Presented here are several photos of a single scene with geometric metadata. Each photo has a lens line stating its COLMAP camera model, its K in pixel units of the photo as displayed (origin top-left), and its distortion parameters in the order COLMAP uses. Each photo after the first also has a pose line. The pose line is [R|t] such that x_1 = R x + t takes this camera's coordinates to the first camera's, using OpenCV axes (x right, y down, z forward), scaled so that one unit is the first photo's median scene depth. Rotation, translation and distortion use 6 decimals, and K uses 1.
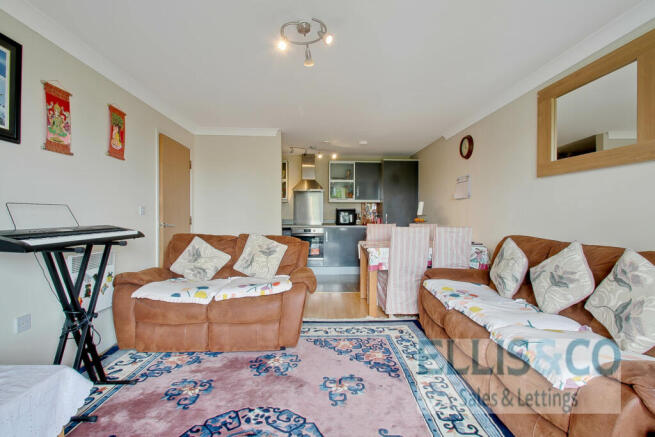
lens RADIAL K [[311.2, 0, 327.5], [0, 311.2, 216.6], [0, 0, 1]] dist [0.004124, 0.000154]
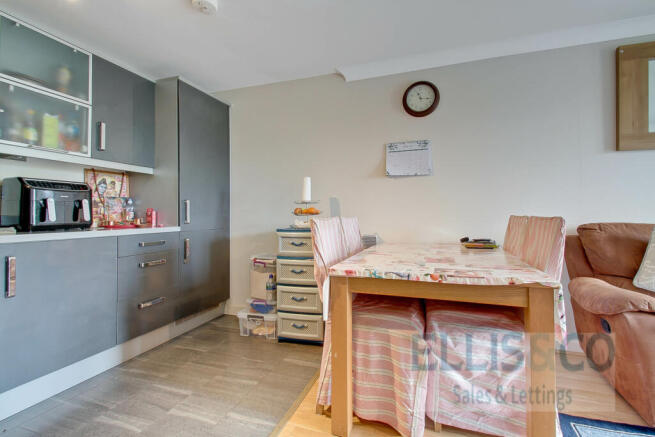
lens RADIAL K [[311.2, 0, 333.7], [0, 311.2, 206.3], [0, 0, 1]] dist [0.004124, 0.000154]
pose [[0.341378, 0.014554, 0.939814, -0.330548], [0.011680, 0.999737, -0.019724, 0.025814], [-0.939854, 0.017711, 0.341118, 1.349437]]
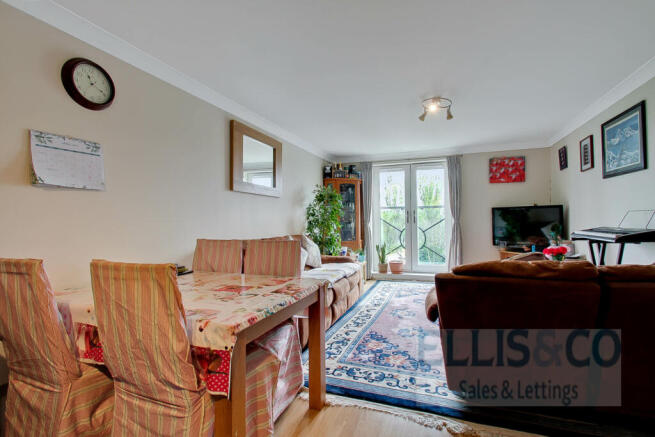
lens RADIAL K [[311.2, 0, 329.2], [0, 311.2, 219.3], [0, 0, 1]] dist [0.004124, 0.000154]
pose [[-0.928255, 0.004084, 0.371922, -0.103893], [0.005066, 0.999986, 0.001664, -0.016022], [-0.371910, 0.003429, -0.928262, 1.858880]]
